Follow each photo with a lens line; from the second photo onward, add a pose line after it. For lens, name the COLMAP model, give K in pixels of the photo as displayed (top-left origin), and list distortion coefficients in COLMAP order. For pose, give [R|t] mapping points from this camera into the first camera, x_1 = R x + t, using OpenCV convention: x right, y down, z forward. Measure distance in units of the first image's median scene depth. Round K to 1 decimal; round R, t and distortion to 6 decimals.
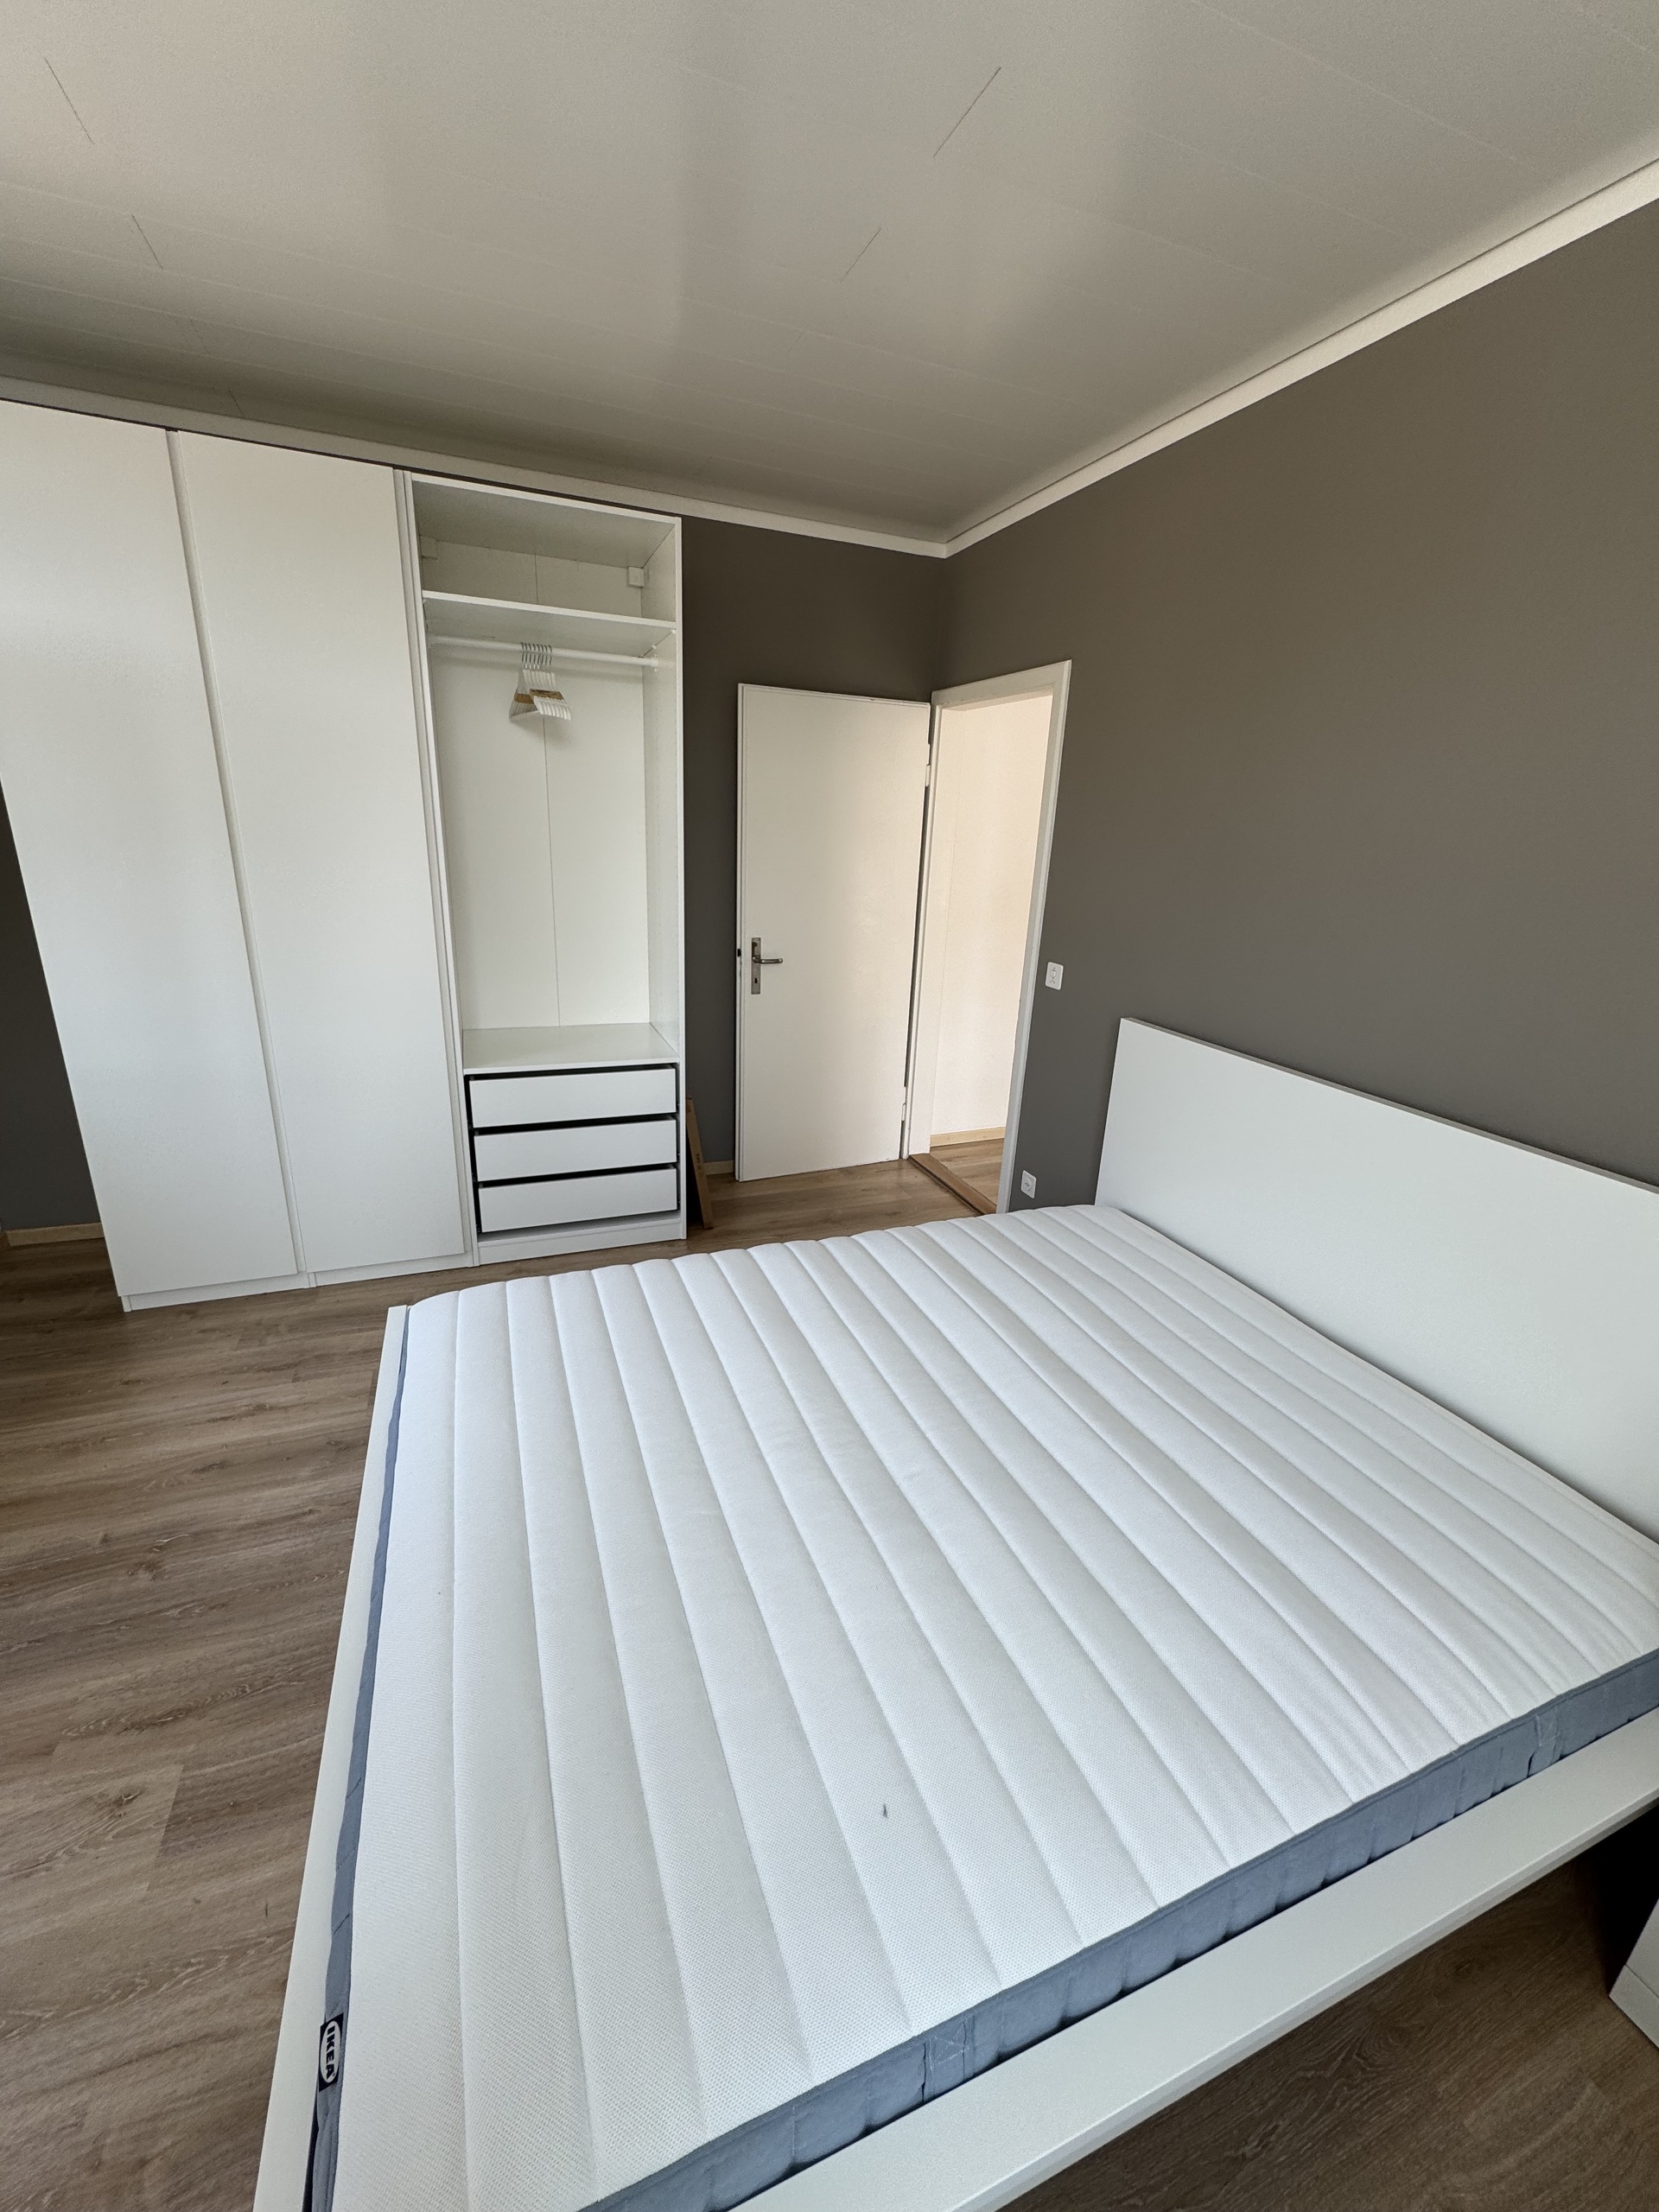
lens RADIAL K [[879.6, 0, 824.4], [0, 879.6, 1105.8], [0, 0, 1]] dist [-0.003610, 0.000095]
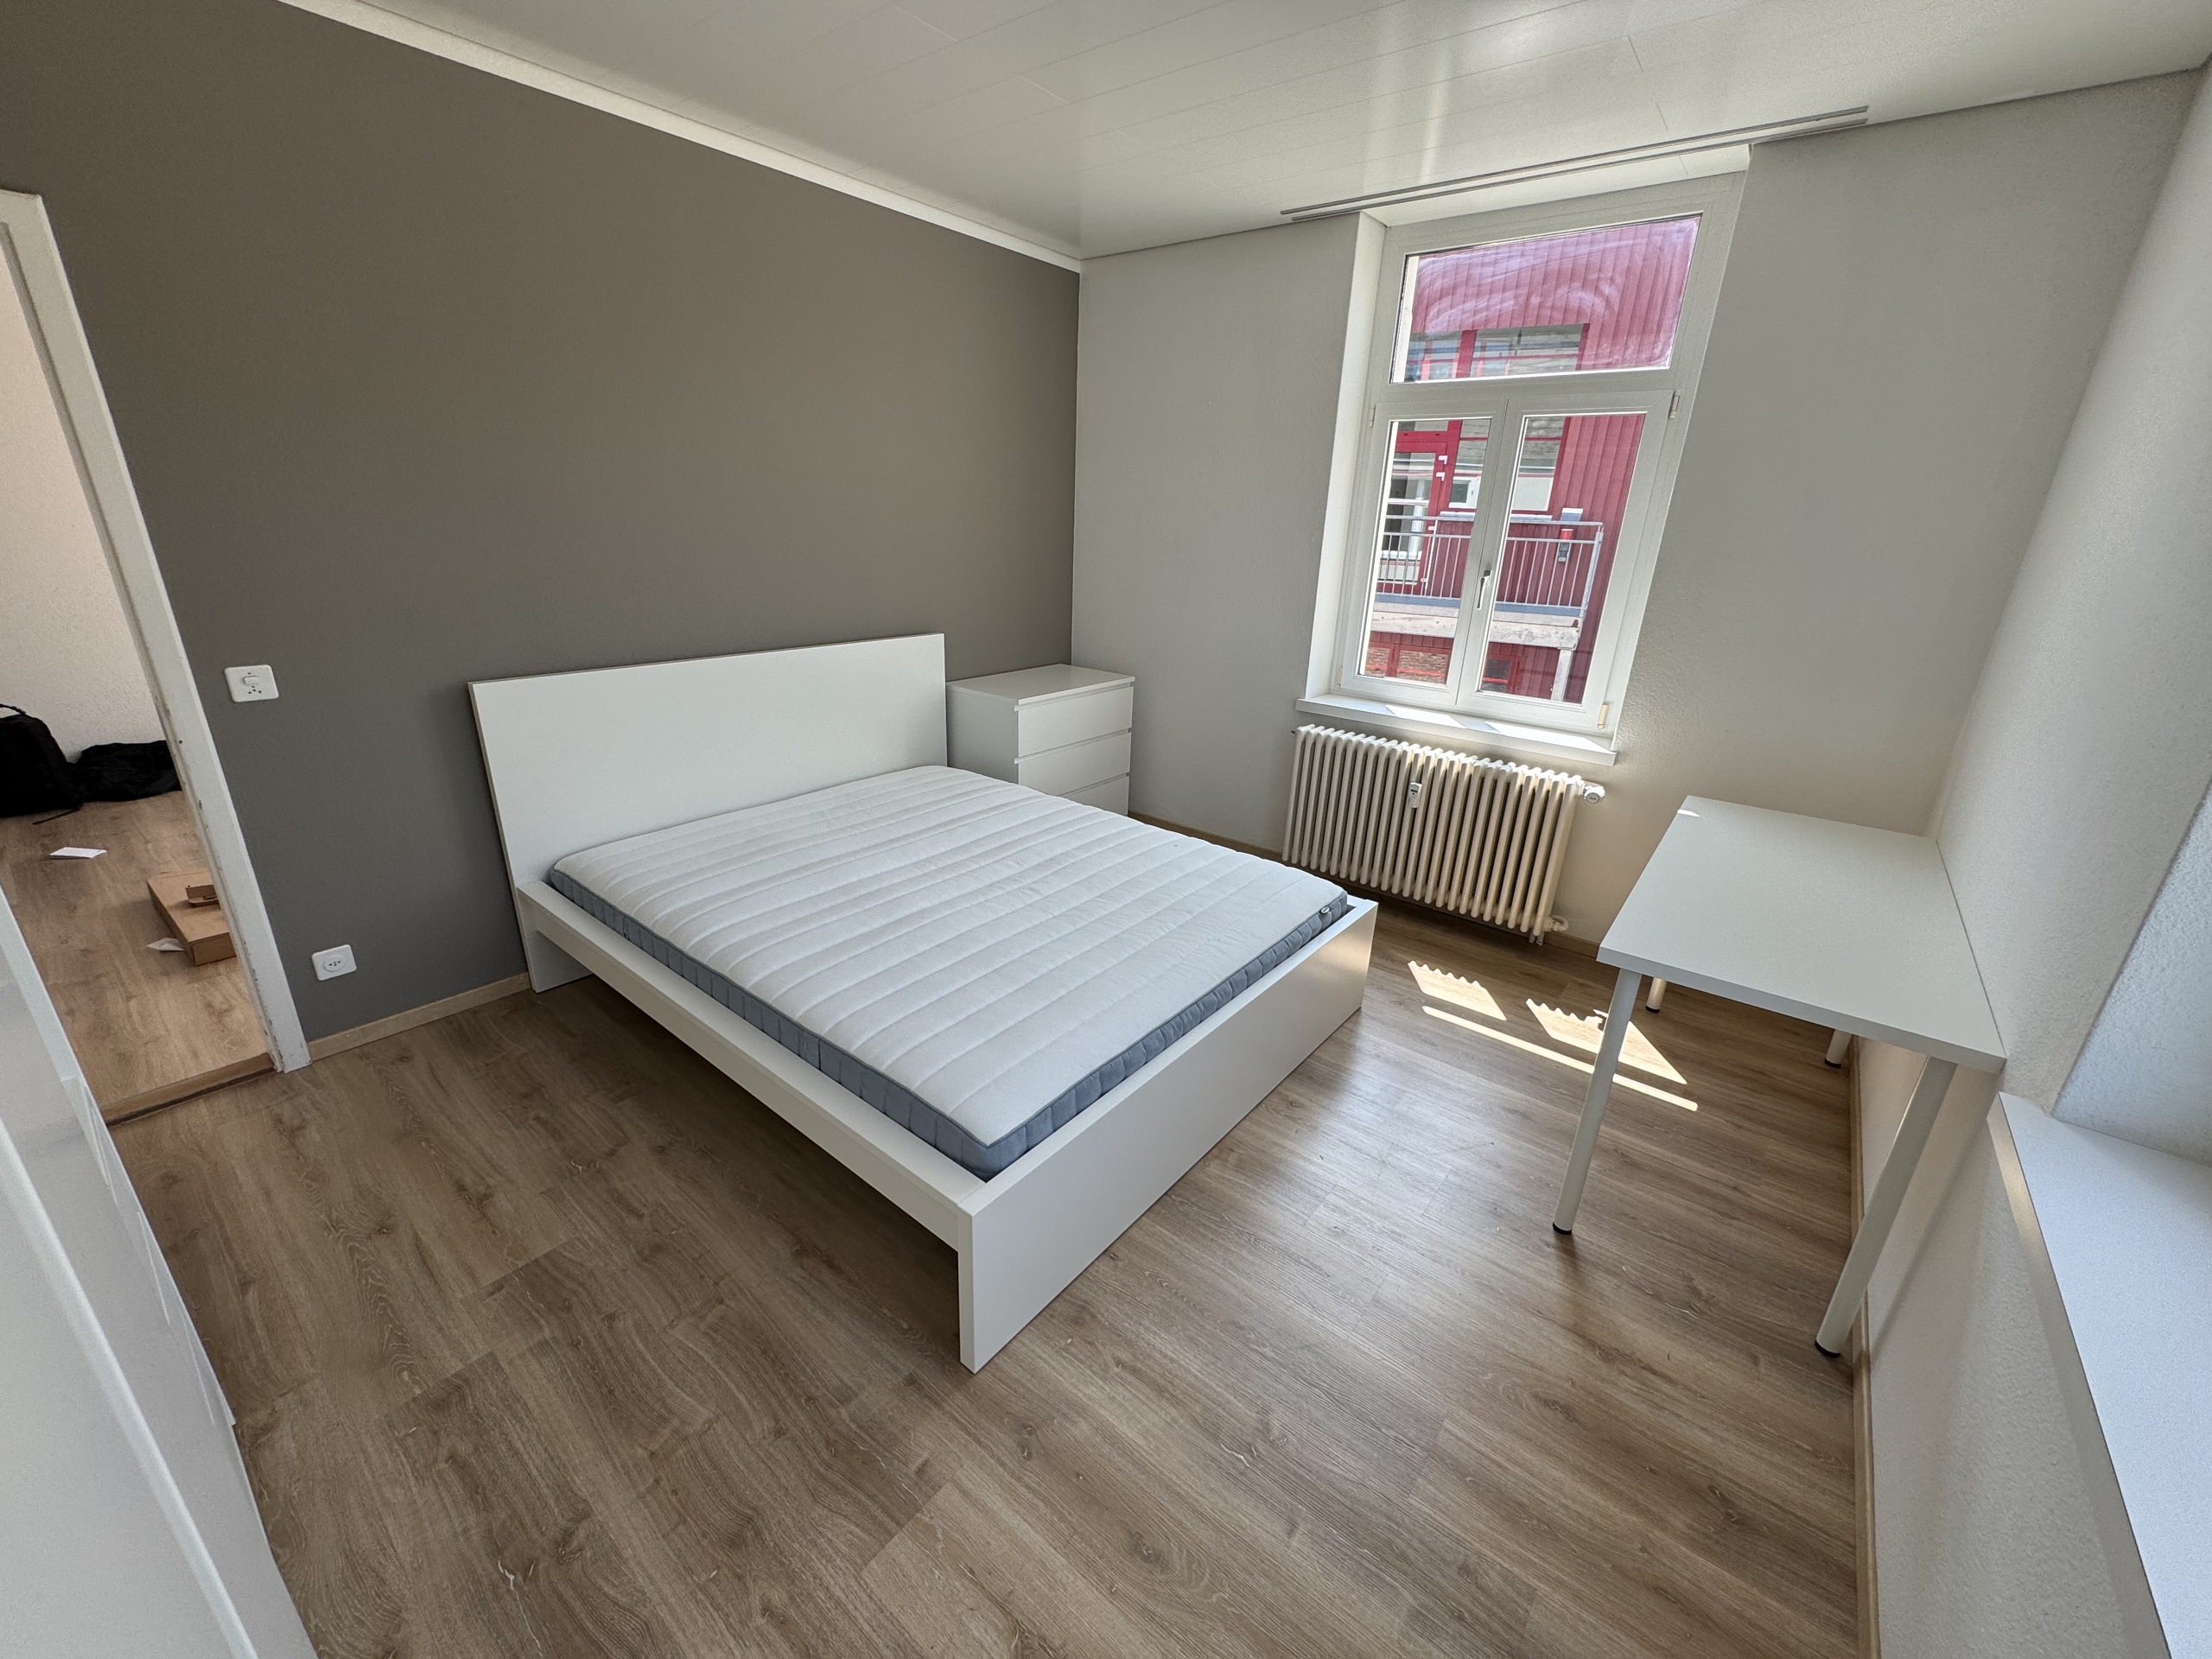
lens RADIAL K [[879.6, 0, 1104.0], [0, 879.6, 840.8], [0, 0, 1]] dist [-0.003610, 0.000095]
pose [[-0.492533, -0.363928, 0.790549, -0.803759], [0.214701, 0.829484, 0.515616, -0.300730], [-0.843395, 0.423689, -0.330413, 0.812453]]
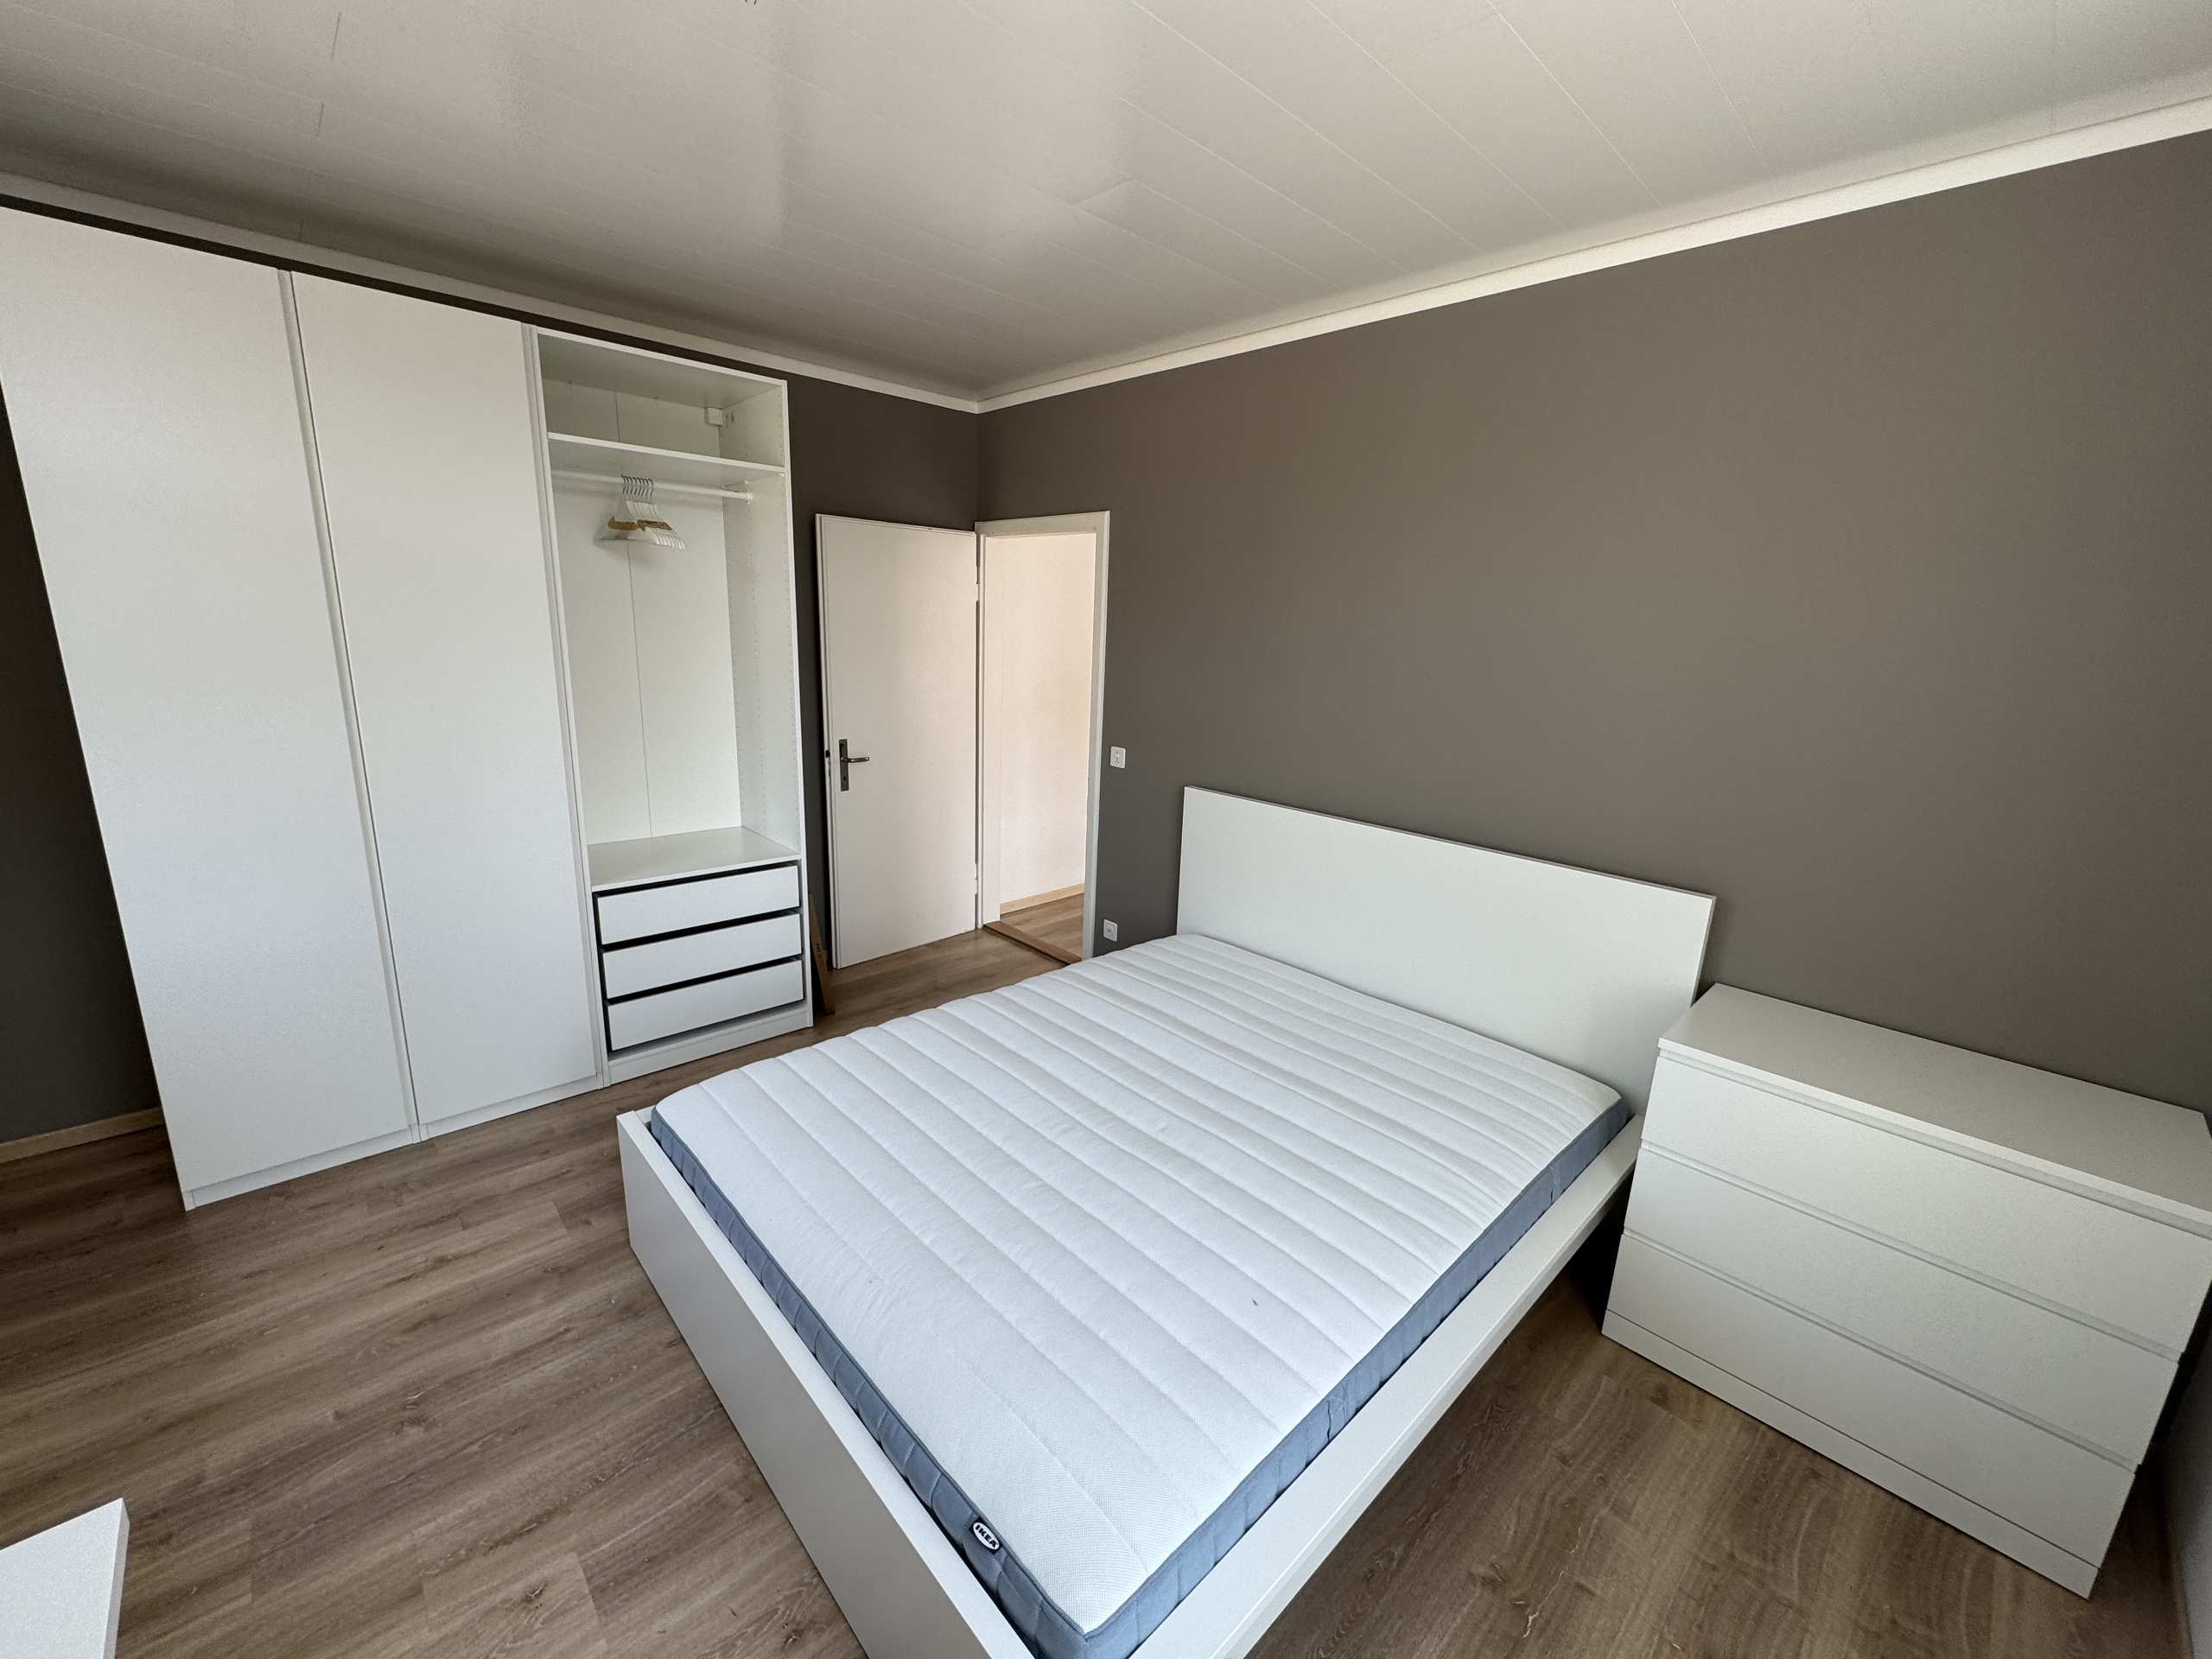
lens RADIAL K [[879.6, 0, 1100.4], [0, 879.6, 826.9], [0, 0, 1]] dist [-0.003610, 0.000095]
pose [[0.929766, -0.091875, 0.356502, -0.242166], [0.115980, 0.992149, -0.046790, 0.005012], [-0.349404, 0.084851, 0.933122, -0.153820]]
